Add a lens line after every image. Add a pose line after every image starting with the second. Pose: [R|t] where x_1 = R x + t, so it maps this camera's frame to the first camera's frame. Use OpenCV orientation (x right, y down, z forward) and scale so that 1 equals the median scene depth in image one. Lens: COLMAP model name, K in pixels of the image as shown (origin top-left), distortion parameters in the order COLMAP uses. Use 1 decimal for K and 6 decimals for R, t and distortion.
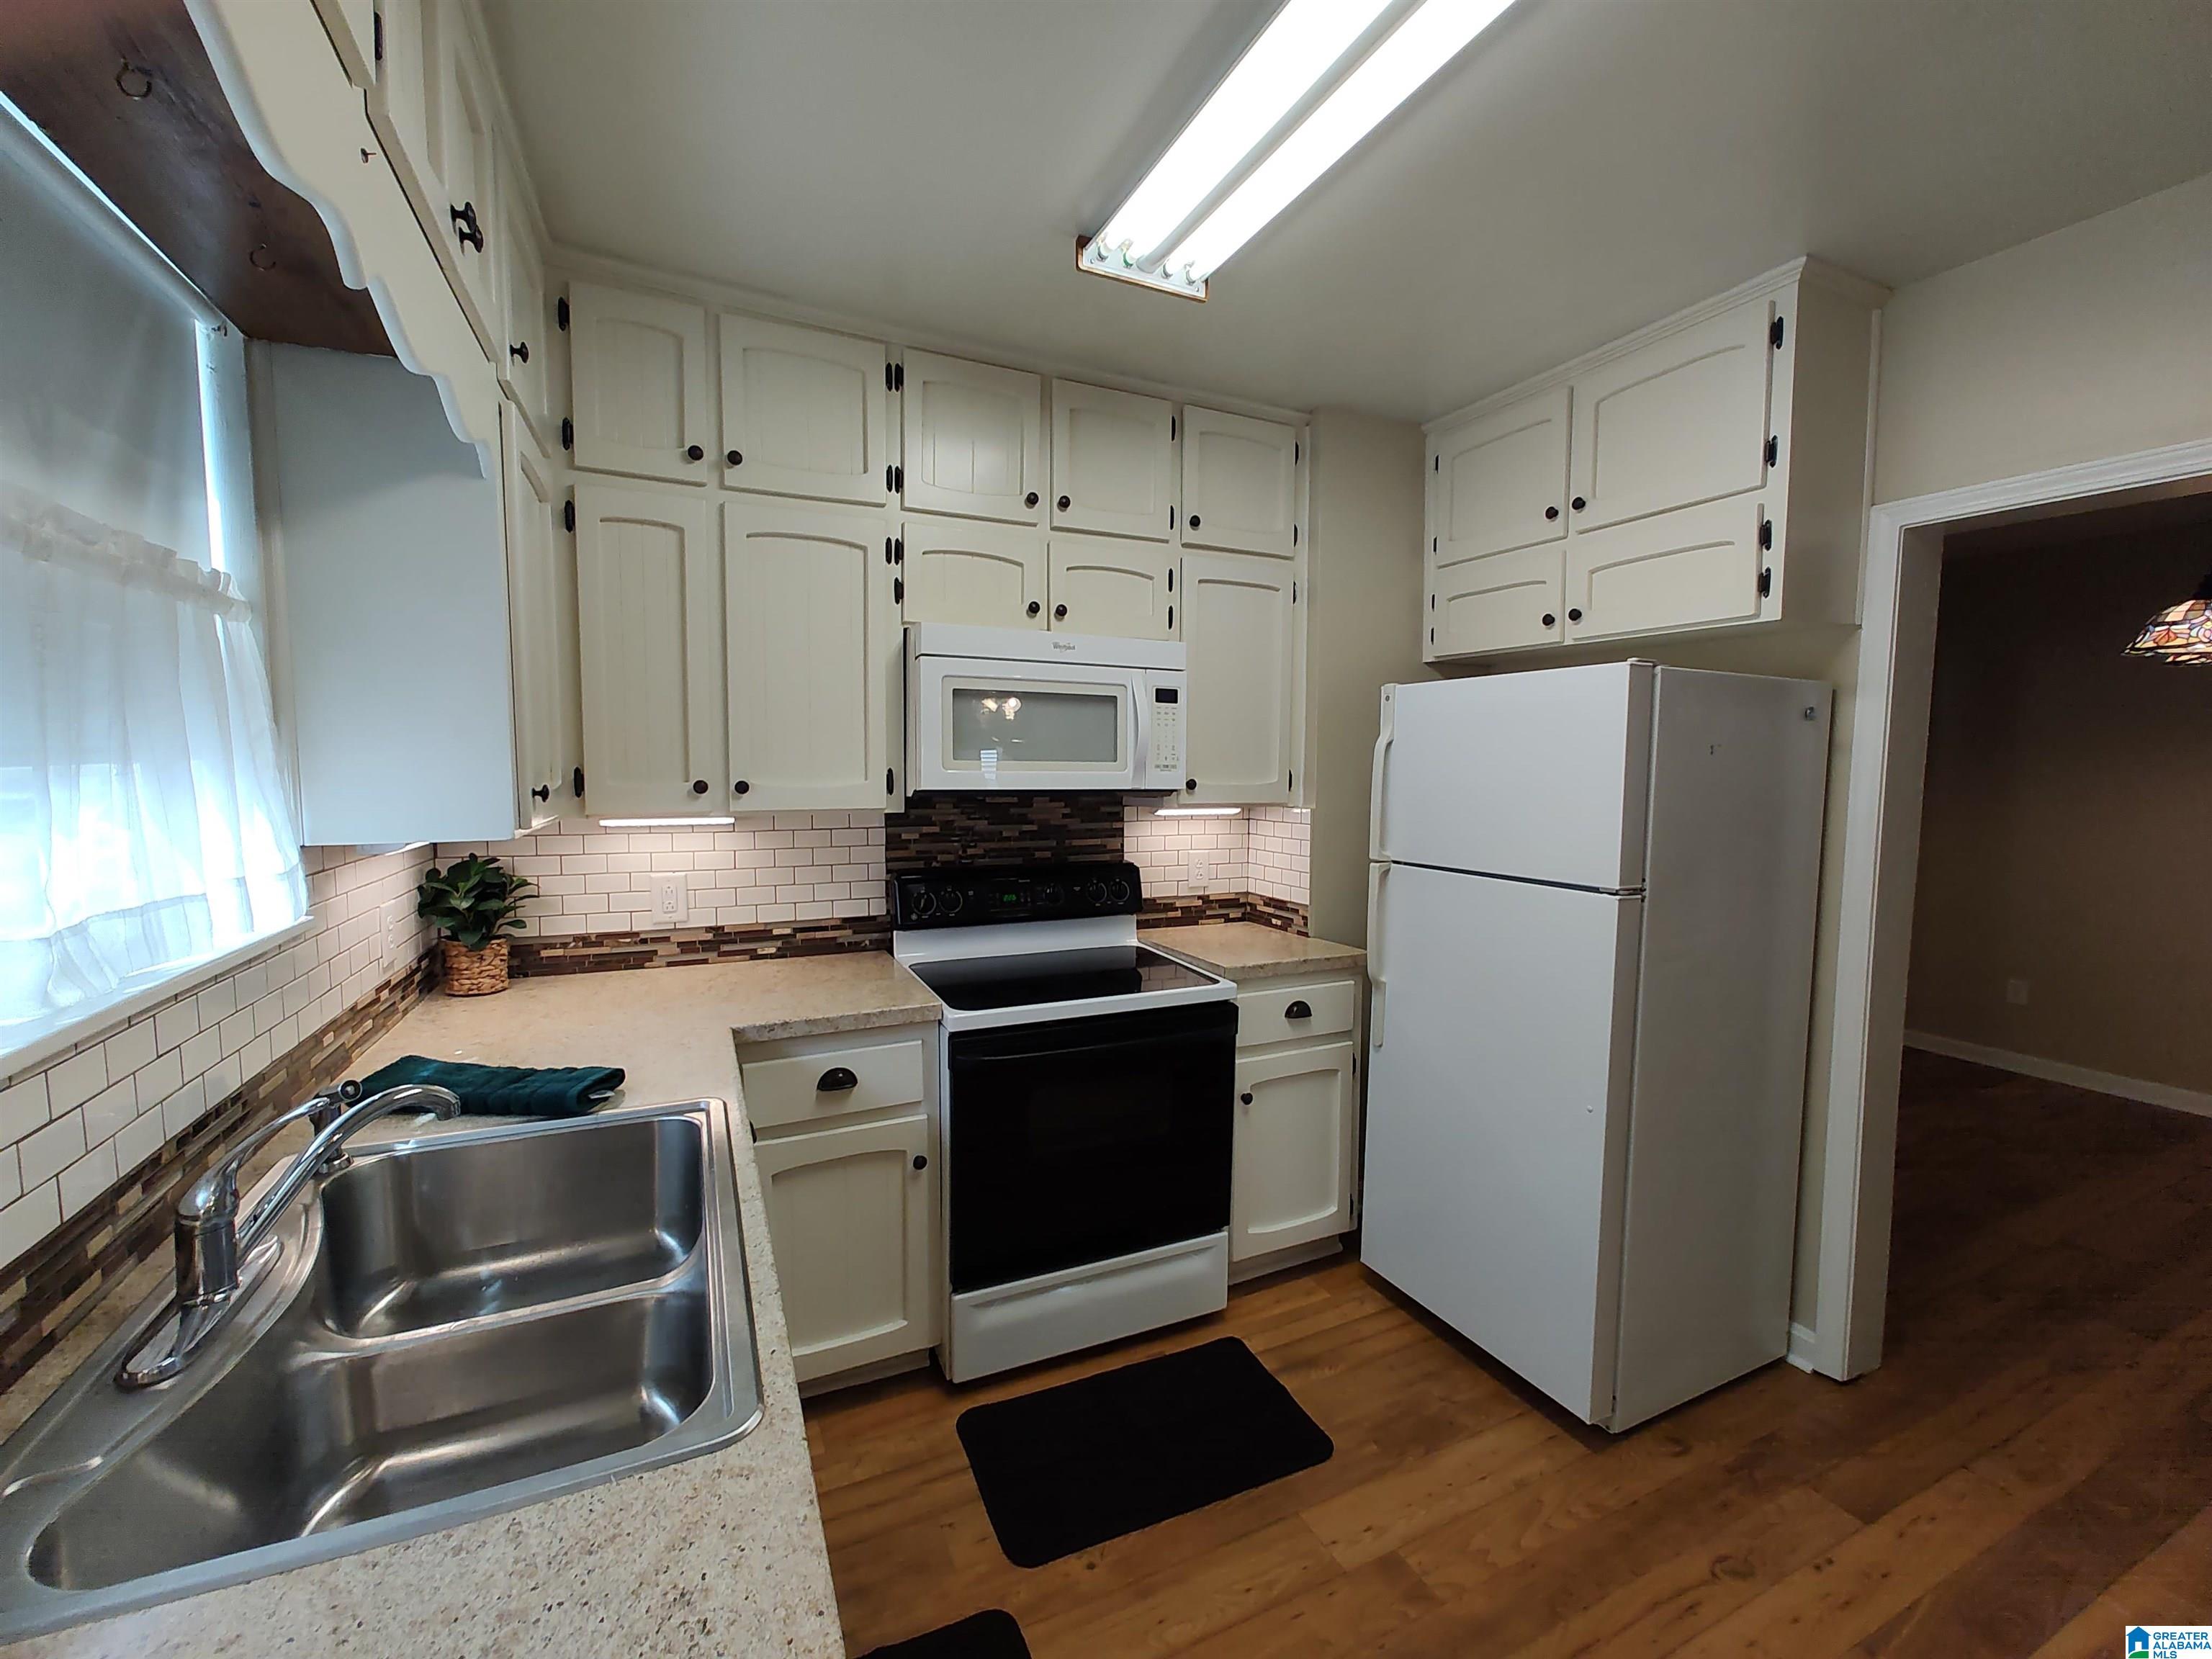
lens RADIAL K [[915.7, 0, 1106.0], [0, 915.7, 829.5], [0, 0, 1]] dist [0.001723, 0.000112]
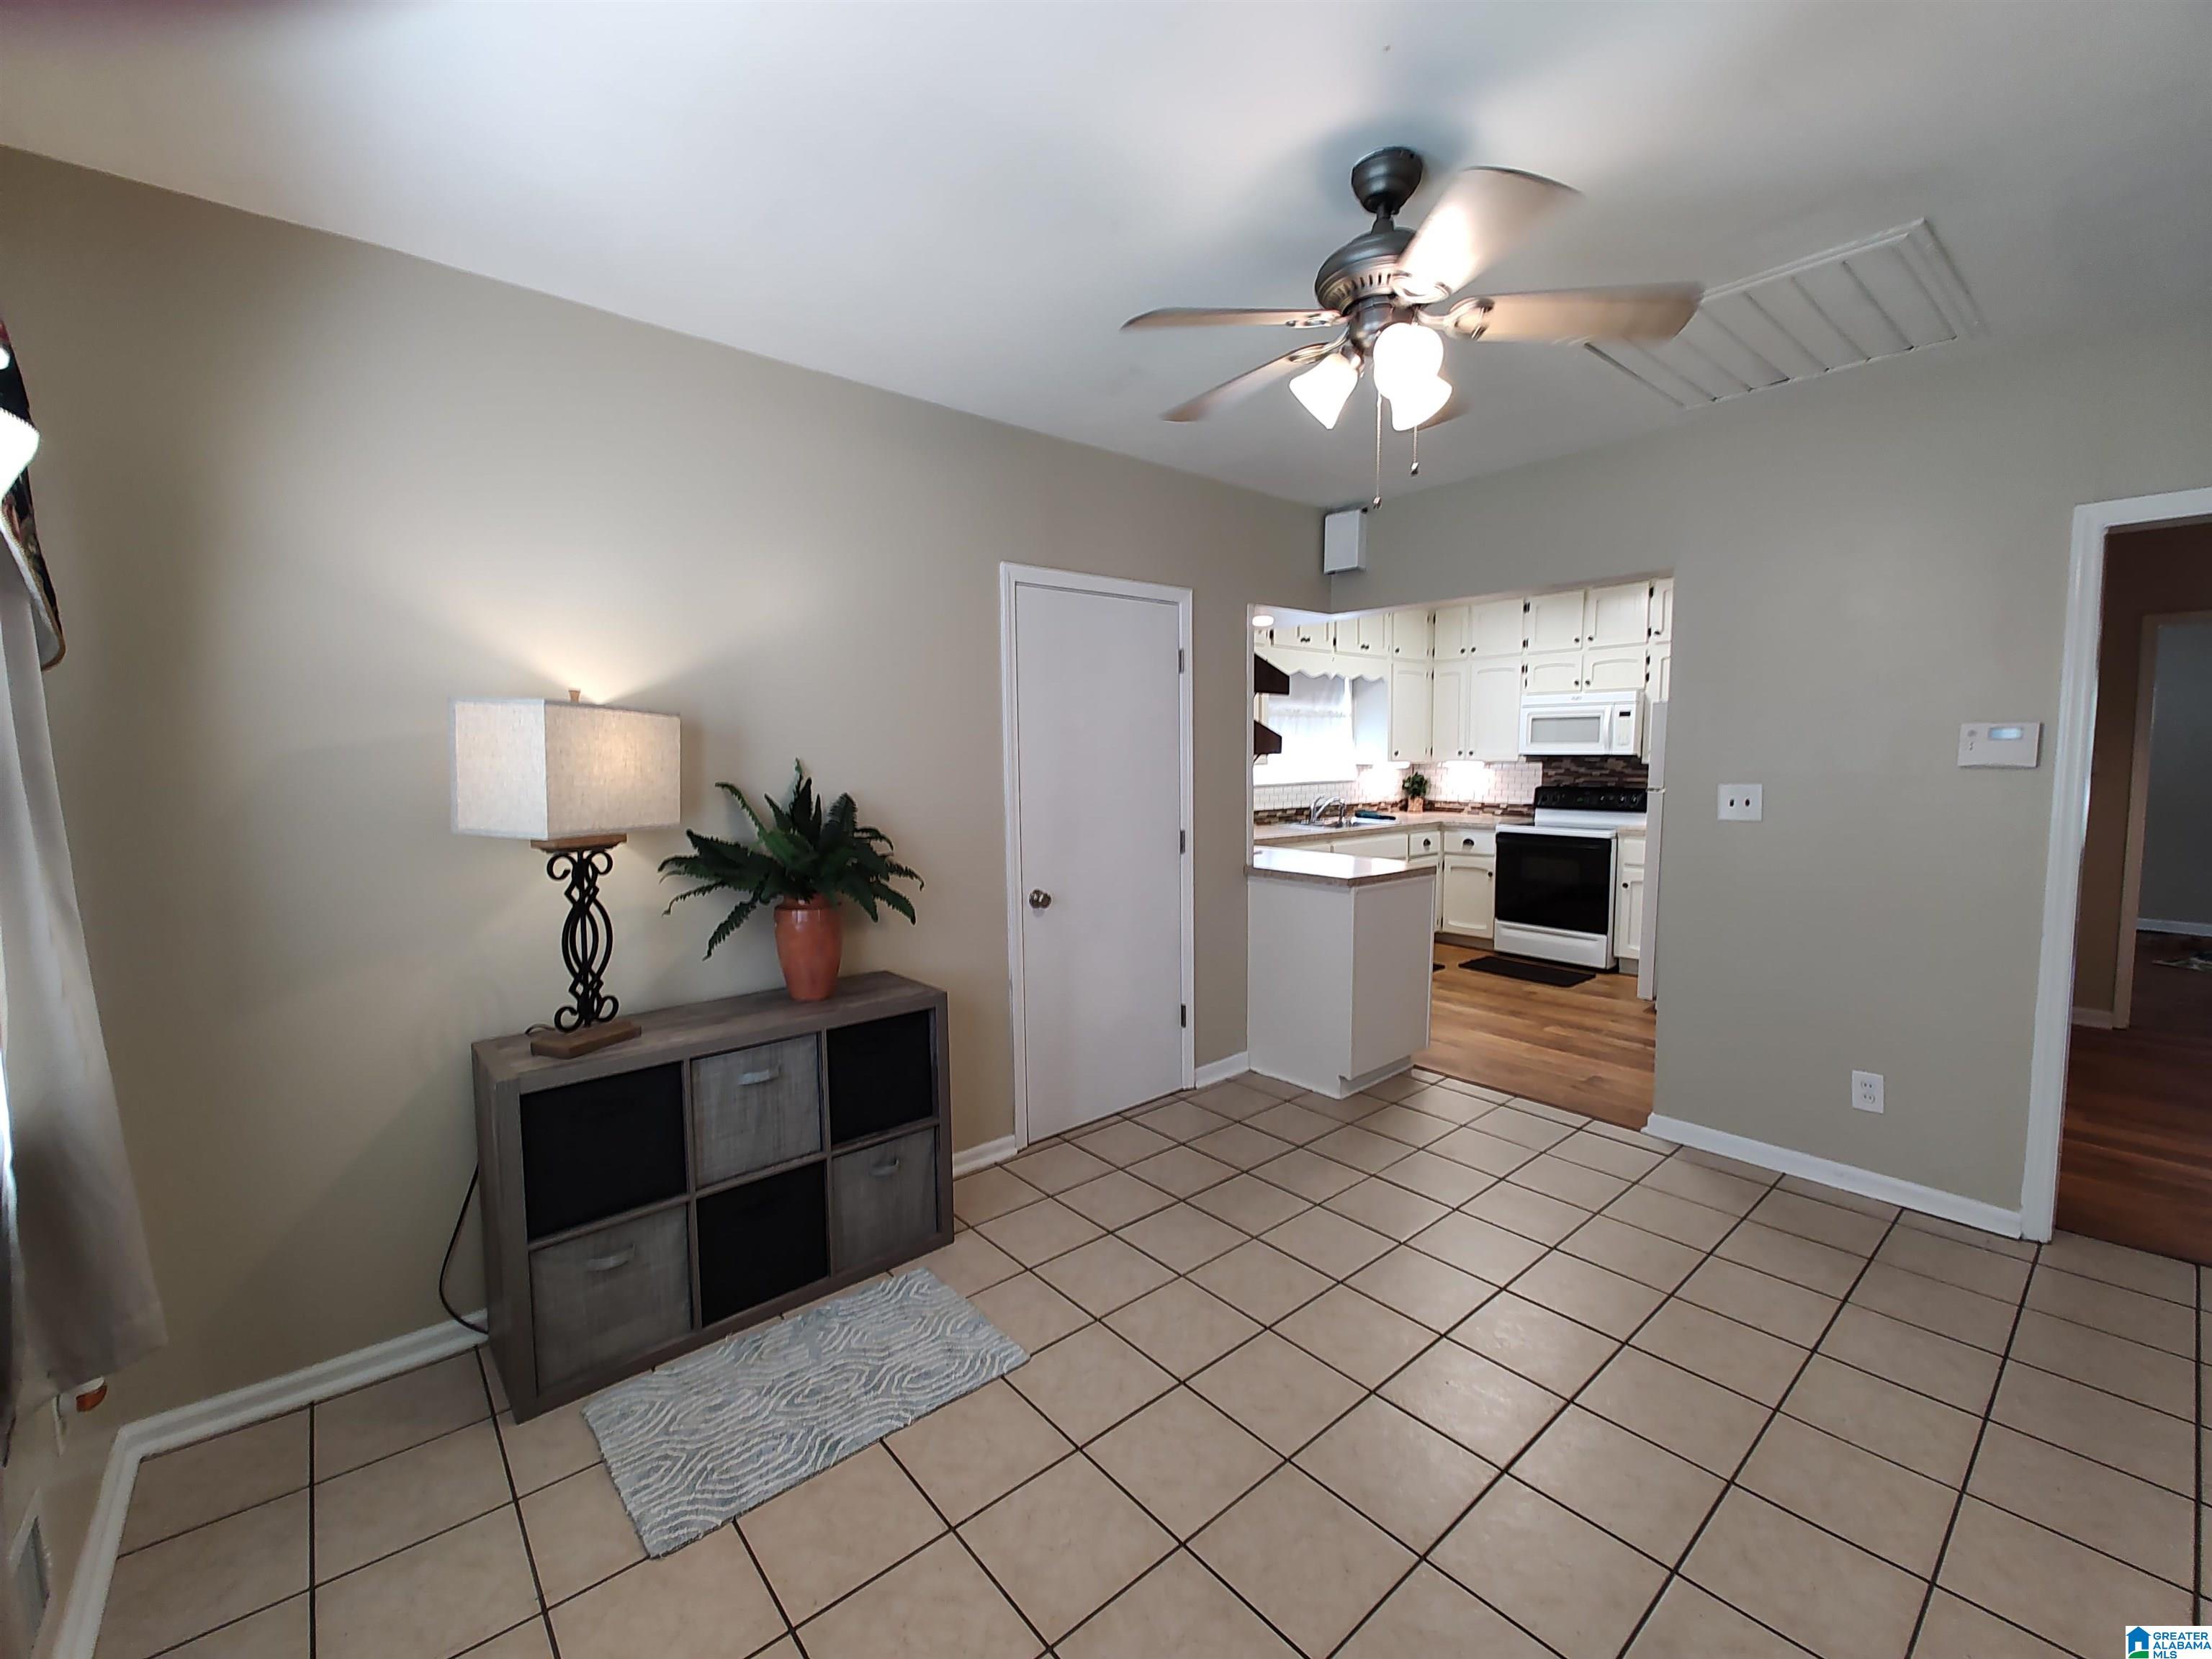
lens RADIAL K [[911.0, 0, 1125.9], [0, 911.0, 828.6], [0, 0, 1]] dist [-0.018710, 0.013701]
pose [[0.282096, 0.073327, -0.956580, 2.102036], [-0.059786, 0.996481, 0.058754, 0.092857], [0.957522, 0.040616, 0.285487, -0.938174]]
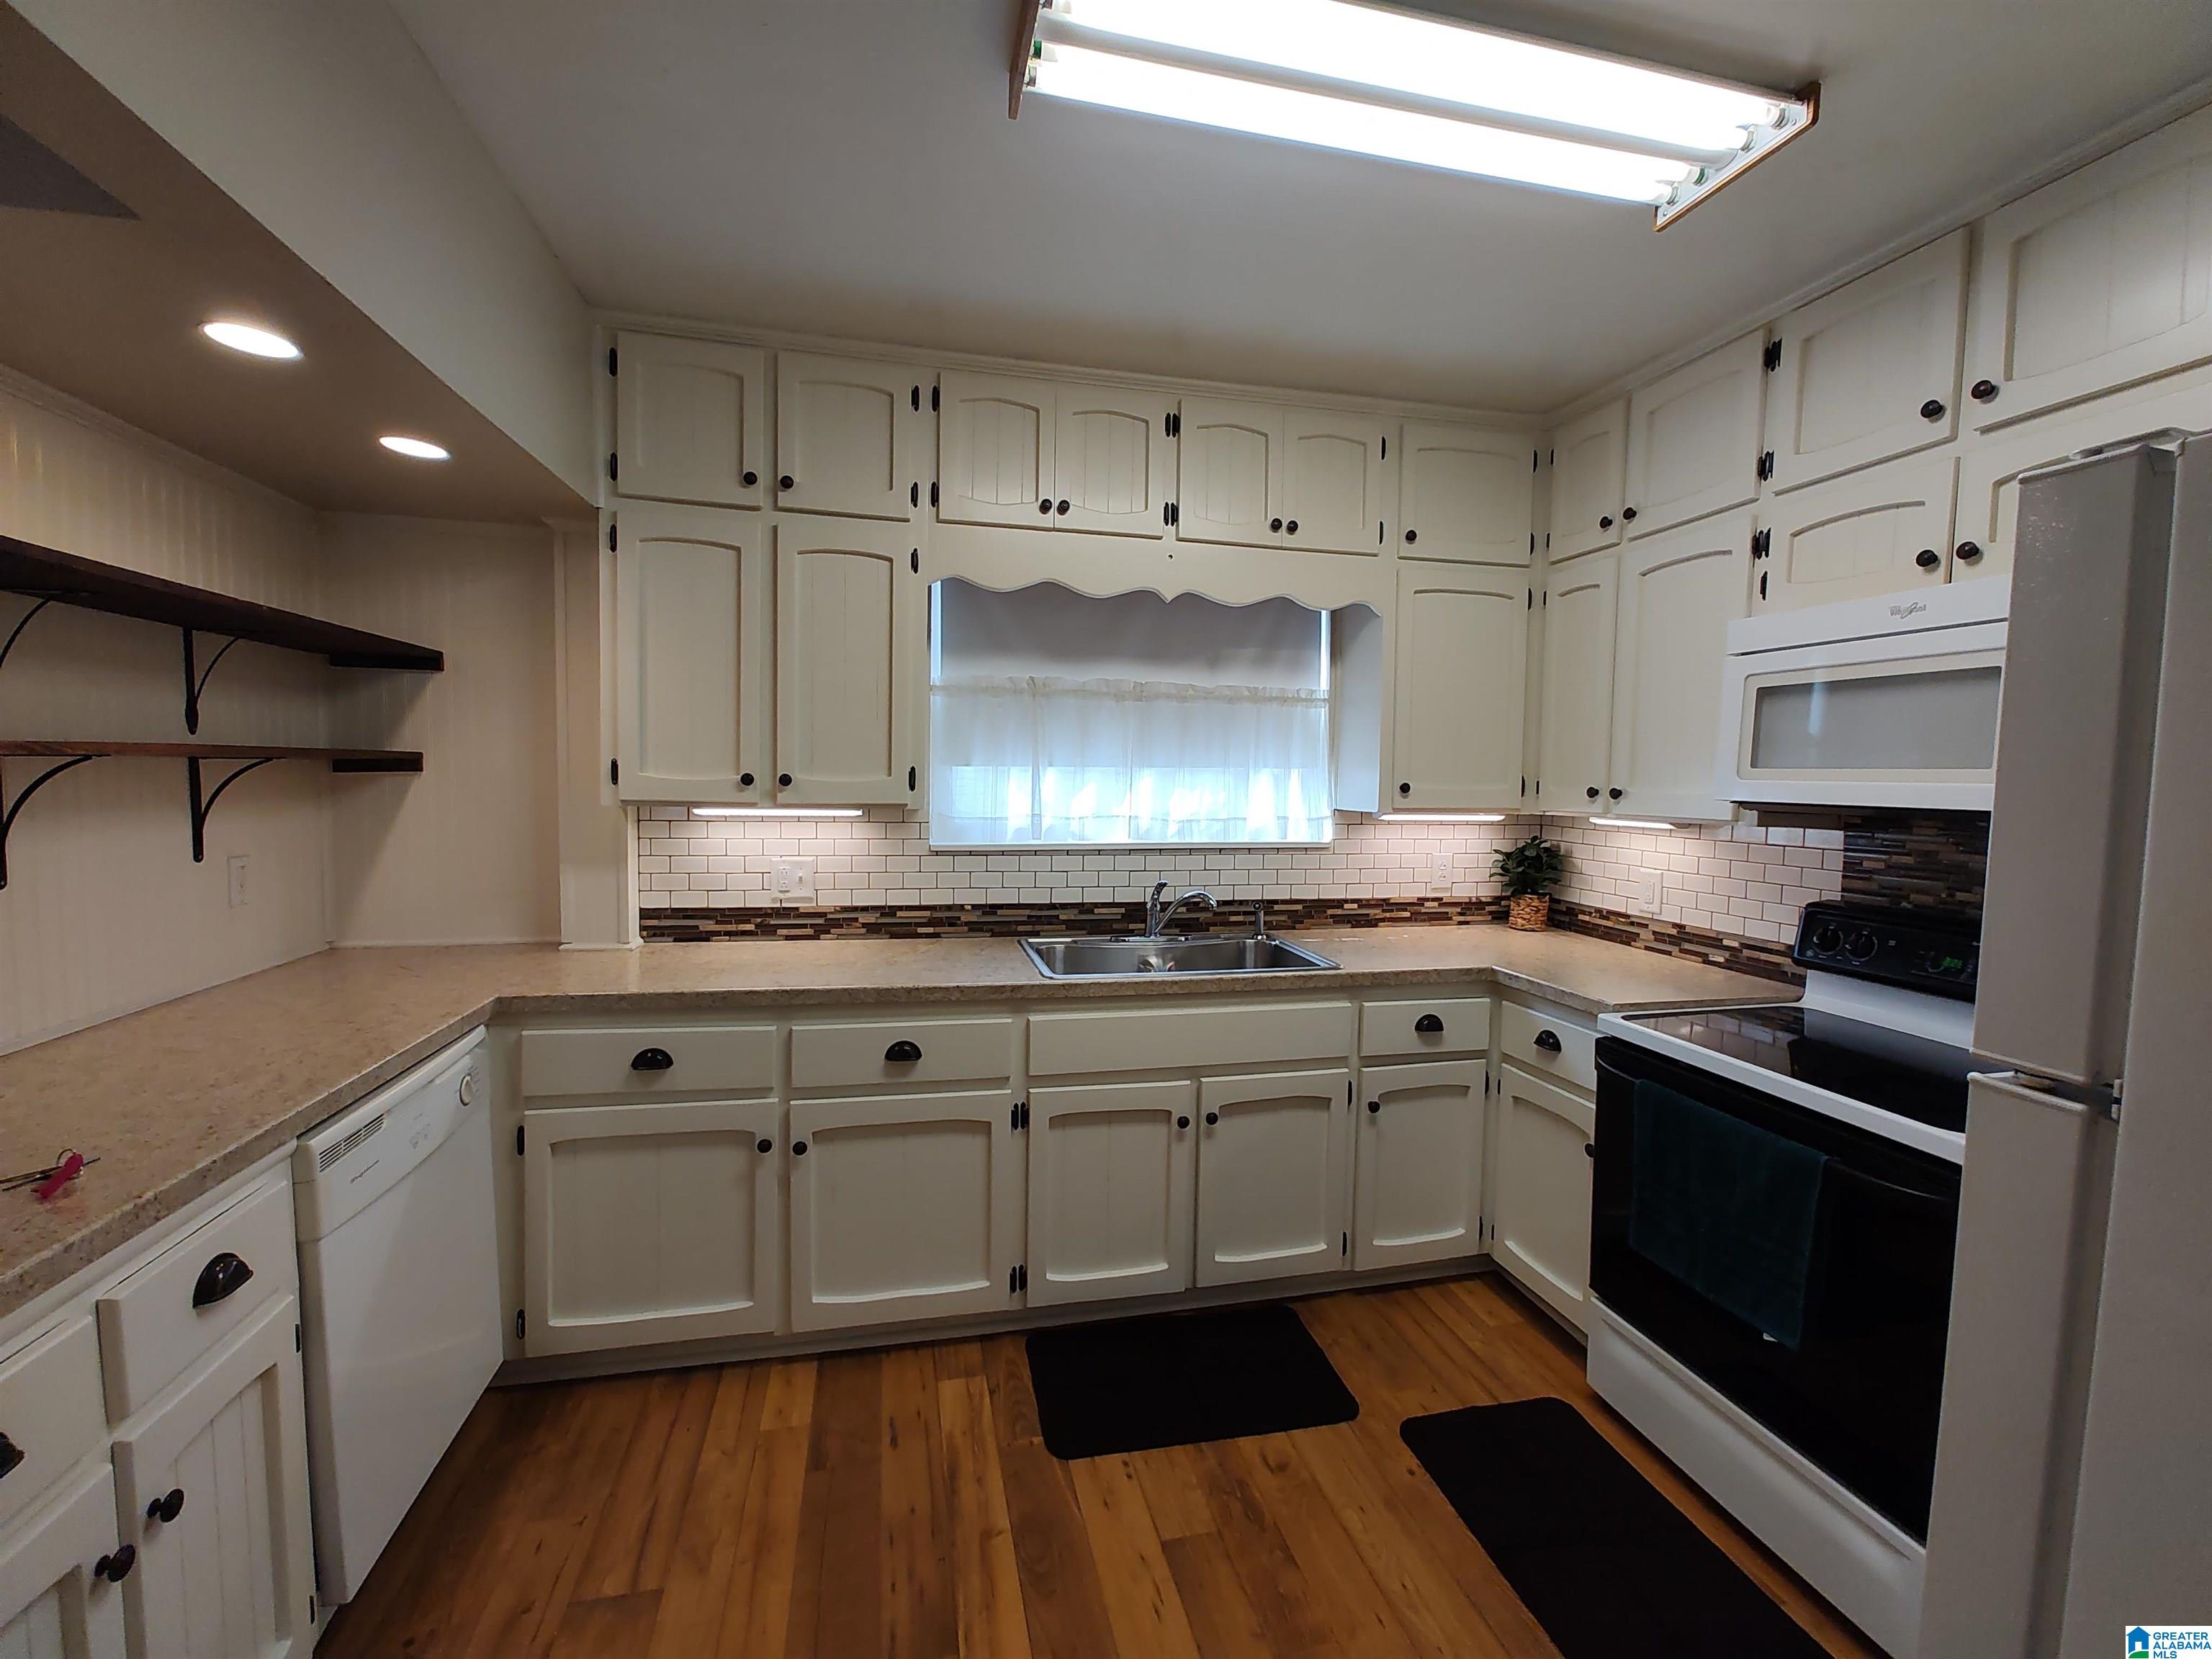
lens RADIAL K [[918.4, 0, 1108.6], [0, 918.4, 826.1], [0, 0, 1]] dist [-0.015508, 0.014447]
pose [[-0.199628, 0.044164, -0.978876, 0.810480], [-0.090146, 0.993919, 0.063227, -0.019019], [0.975716, 0.100864, -0.194433, 0.557546]]
